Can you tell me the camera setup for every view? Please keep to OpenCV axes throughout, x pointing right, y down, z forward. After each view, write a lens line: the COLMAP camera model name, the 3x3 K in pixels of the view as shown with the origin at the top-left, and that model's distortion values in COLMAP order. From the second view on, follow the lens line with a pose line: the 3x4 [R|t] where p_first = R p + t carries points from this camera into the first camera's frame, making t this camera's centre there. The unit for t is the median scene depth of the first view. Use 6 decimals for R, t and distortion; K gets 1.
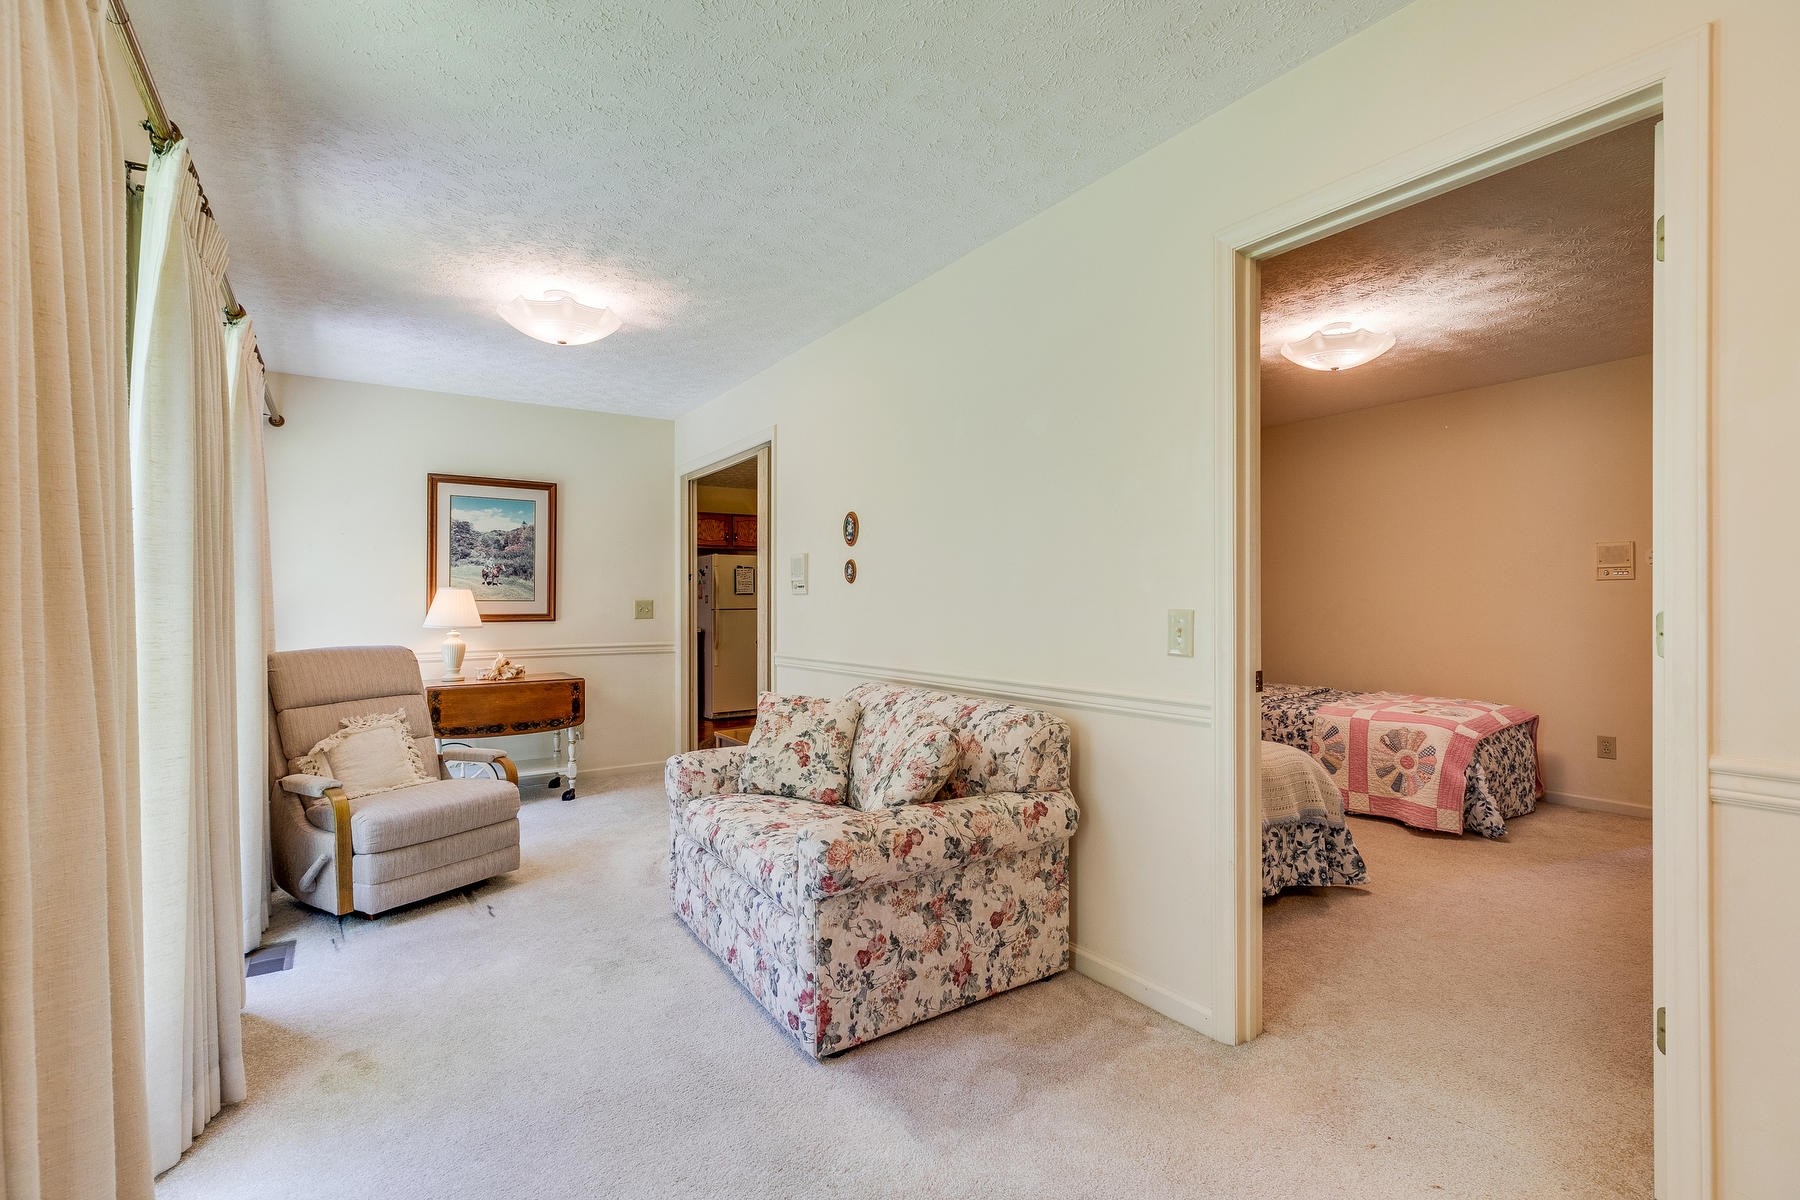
lens RADIAL K [[802.6, 0, 894.4], [0, 802.6, 598.2], [0, 0, 1]] dist [-0.010349, -0.000813]
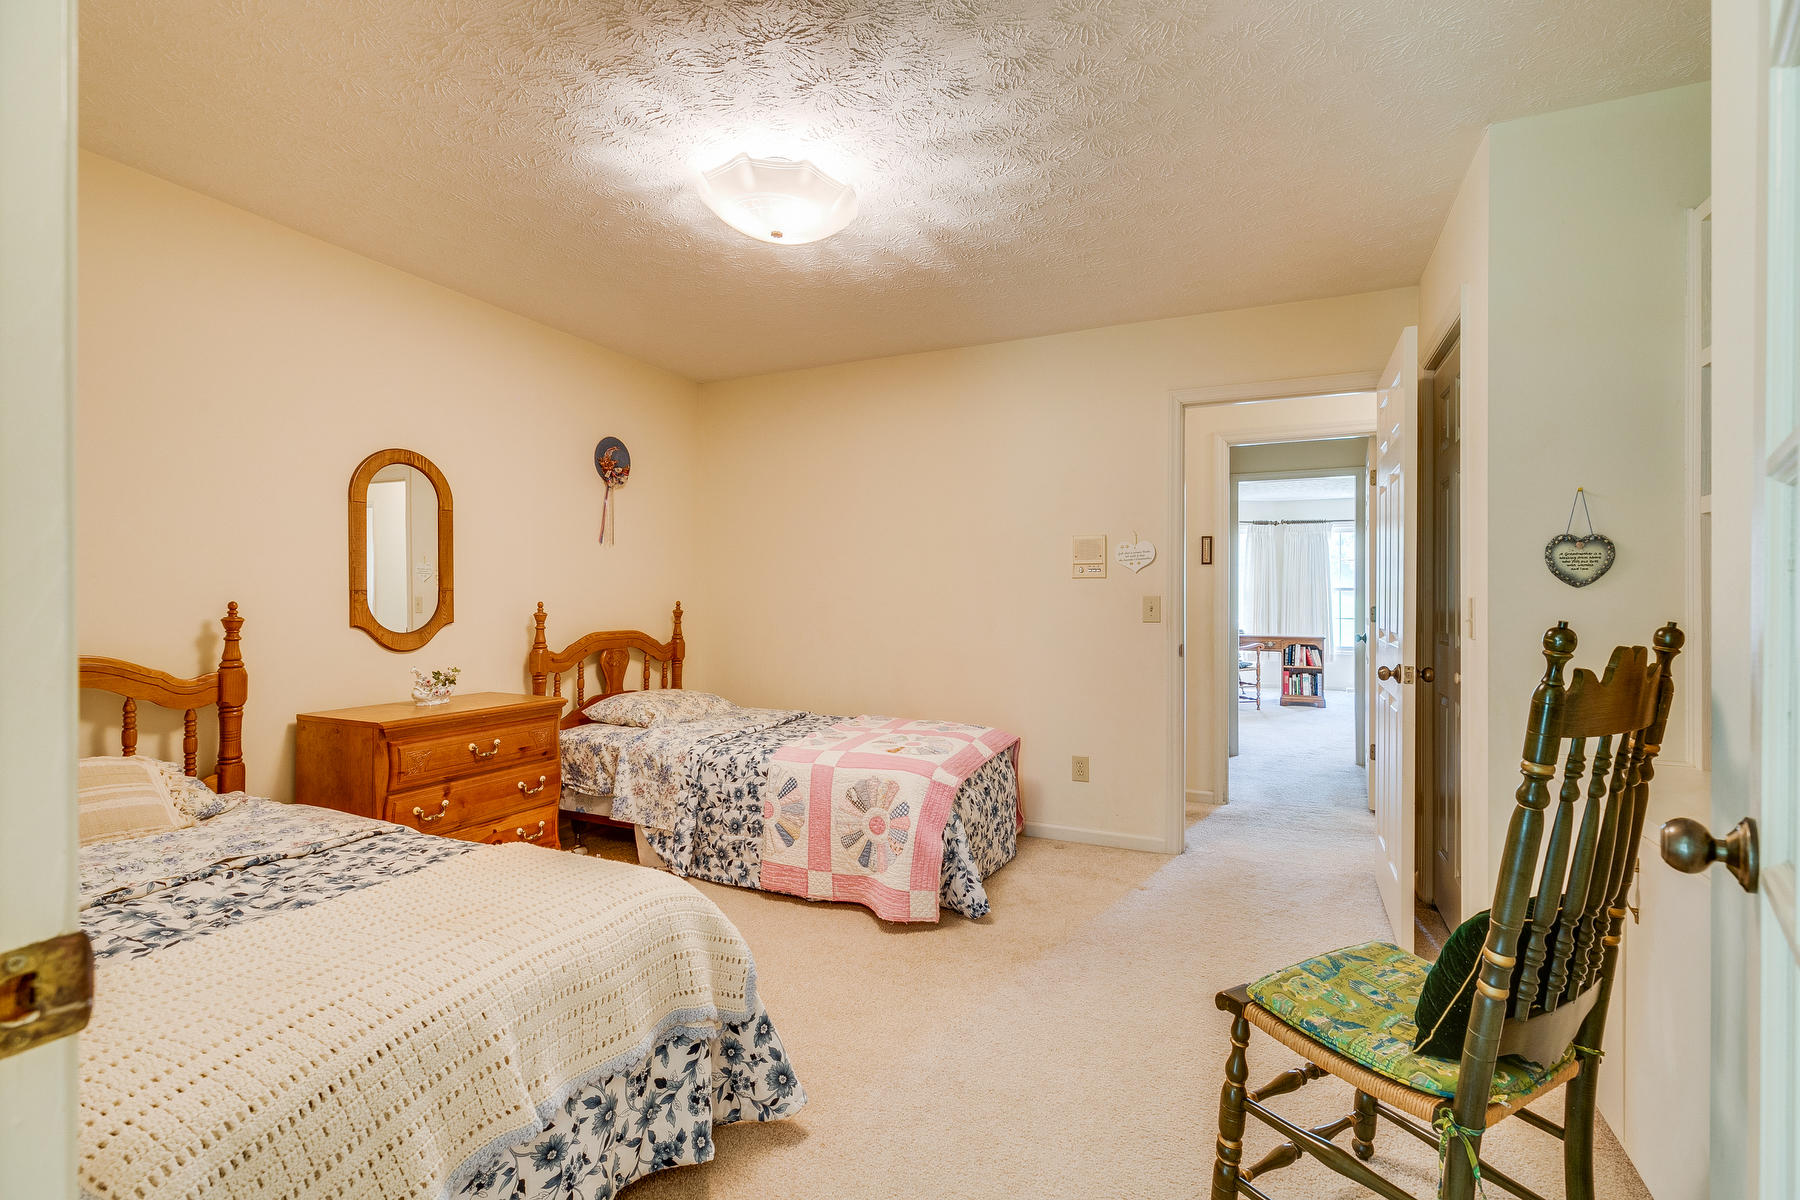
lens RADIAL K [[802.6, 0, 899.9], [0, 802.6, 598.1], [0, 0, 1]] dist [-0.010349, -0.000813]
pose [[0.853947, 0.003350, 0.520349, 0.283462], [-0.005352, 0.999983, 0.002345, -0.000931], [-0.520332, -0.004787, 0.853951, 0.374636]]
